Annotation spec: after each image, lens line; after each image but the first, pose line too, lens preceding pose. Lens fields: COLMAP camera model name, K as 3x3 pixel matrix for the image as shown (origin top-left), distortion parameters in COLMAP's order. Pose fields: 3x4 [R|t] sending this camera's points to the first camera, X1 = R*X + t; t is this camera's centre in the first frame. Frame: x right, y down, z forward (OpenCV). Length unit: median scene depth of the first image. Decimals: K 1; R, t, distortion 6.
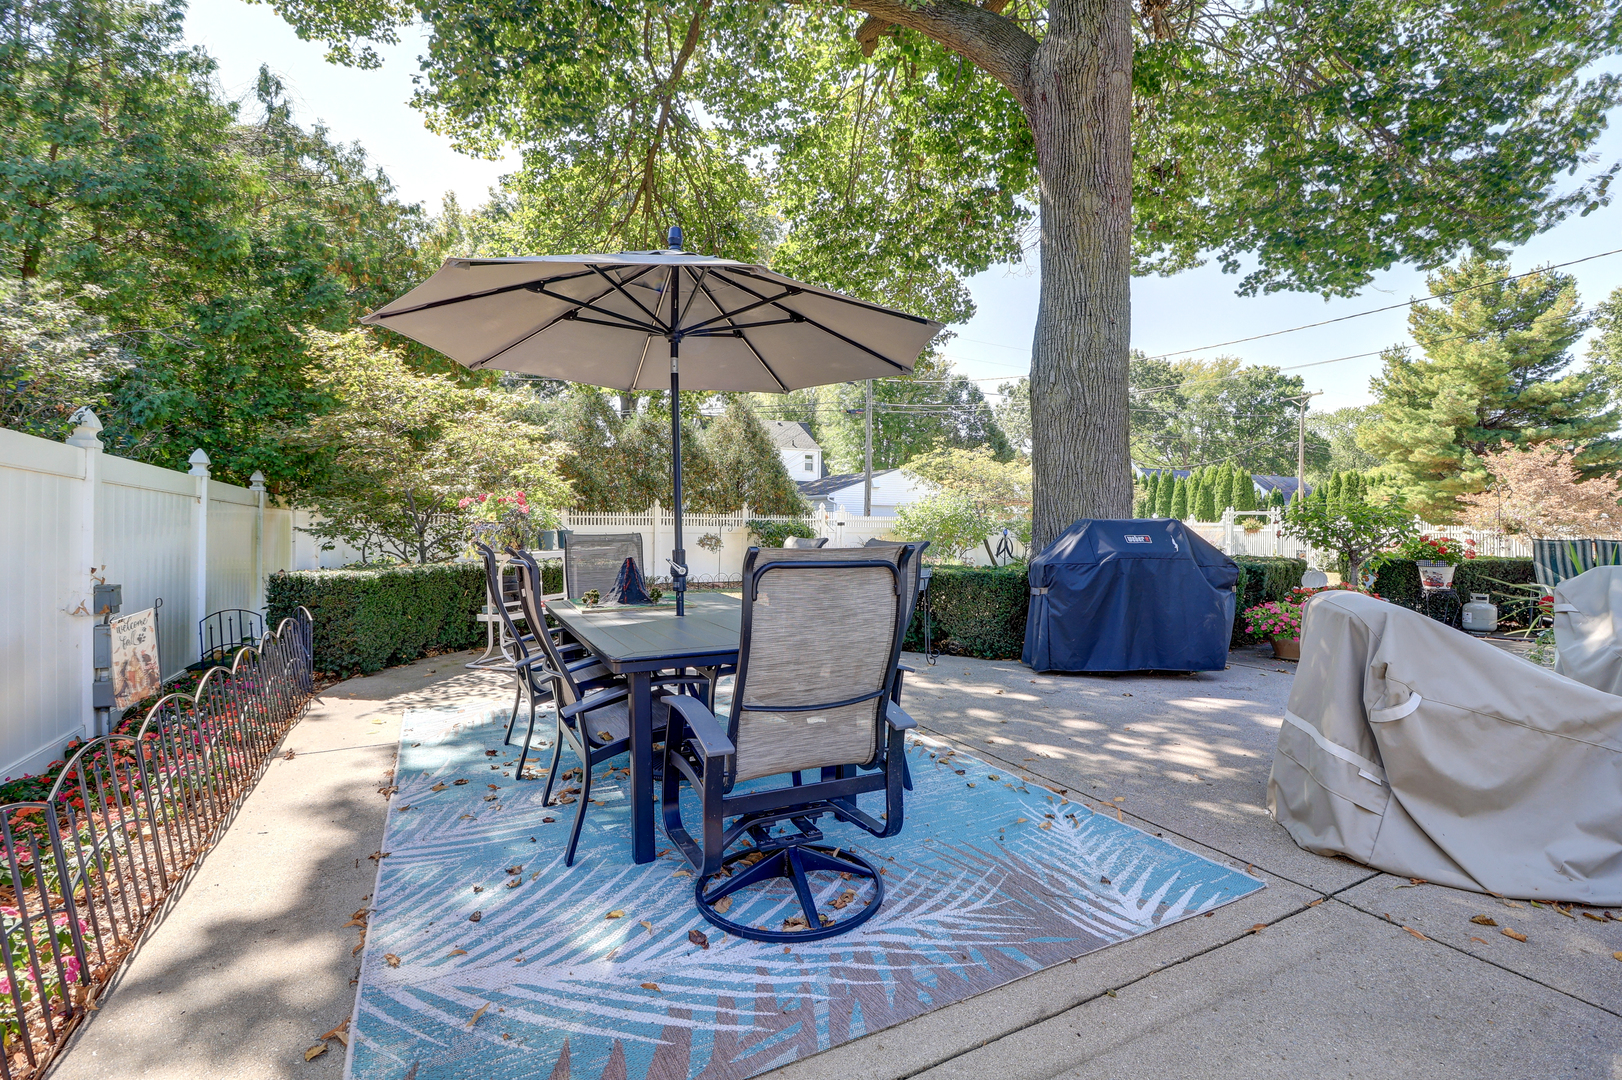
lens RADIAL K [[746.5, 0, 814.4], [0, 746.5, 523.6], [0, 0, 1]] dist [-0.002281, -0.010974]
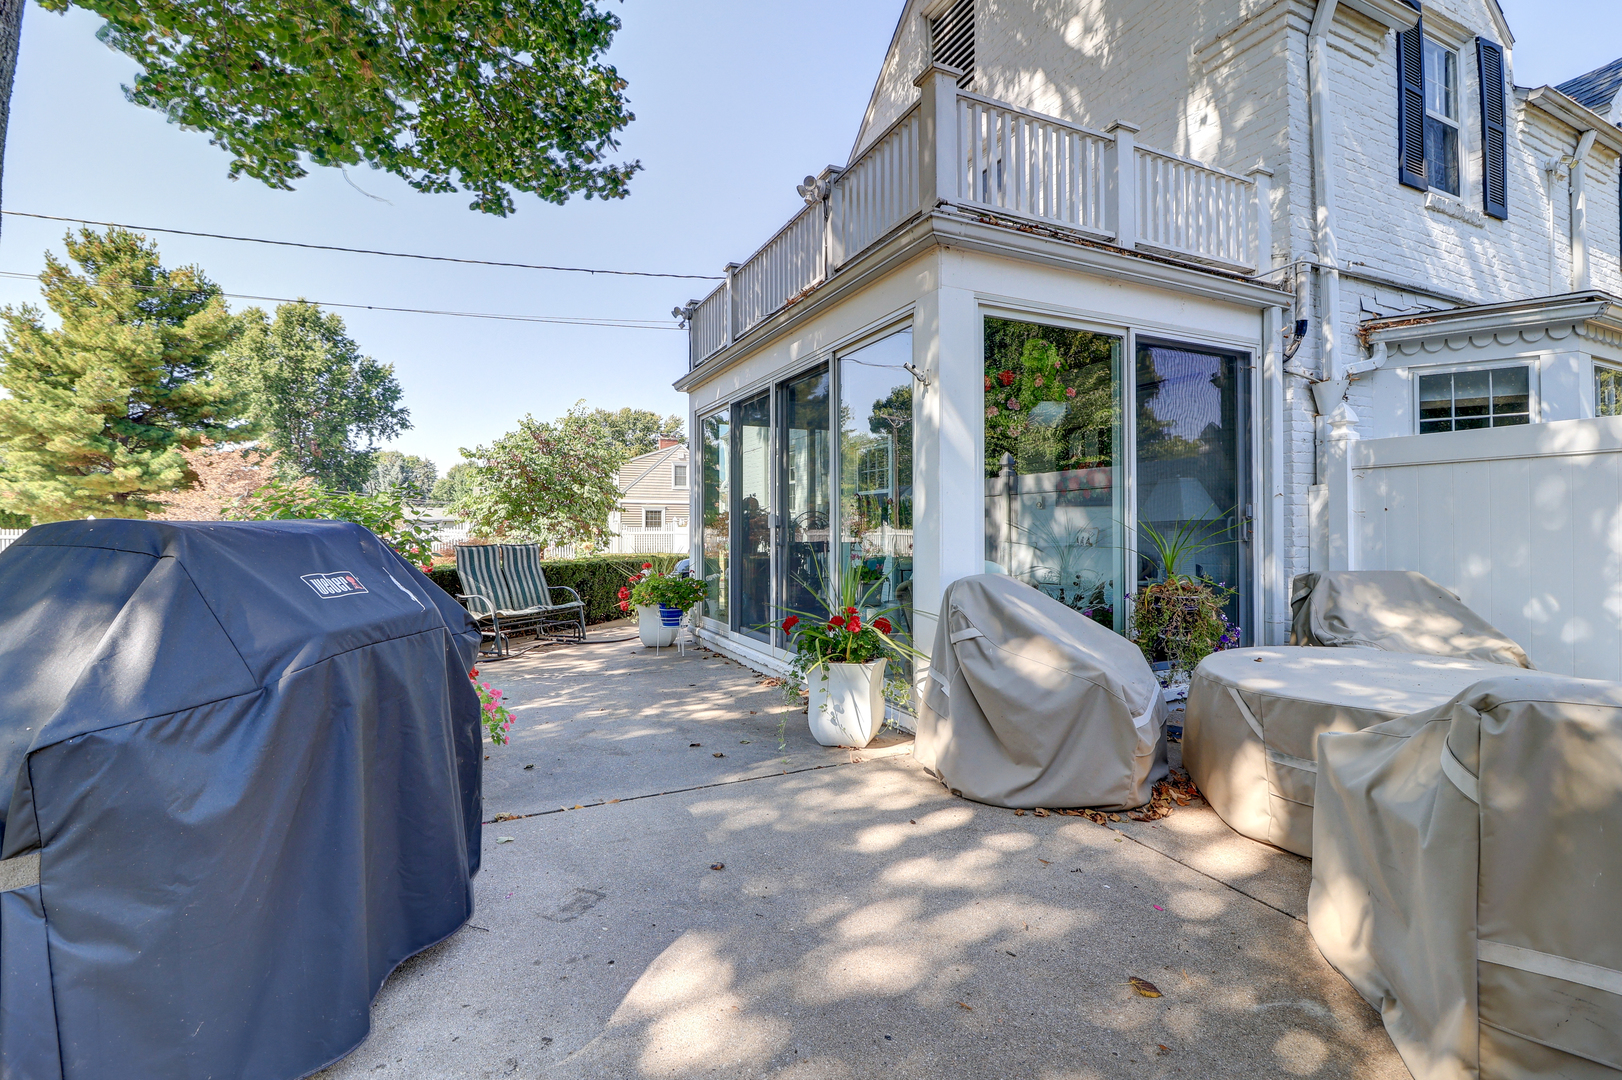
lens RADIAL K [[746.5, 0, 814.4], [0, 746.5, 523.6], [0, 0, 1]] dist [-0.002281, -0.010974]
pose [[0.032688, 0.002289, 0.999463, 0.022110], [0.000691, 0.999997, -0.002313, -0.000687], [-0.999465, 0.000766, 0.032687, 0.130250]]
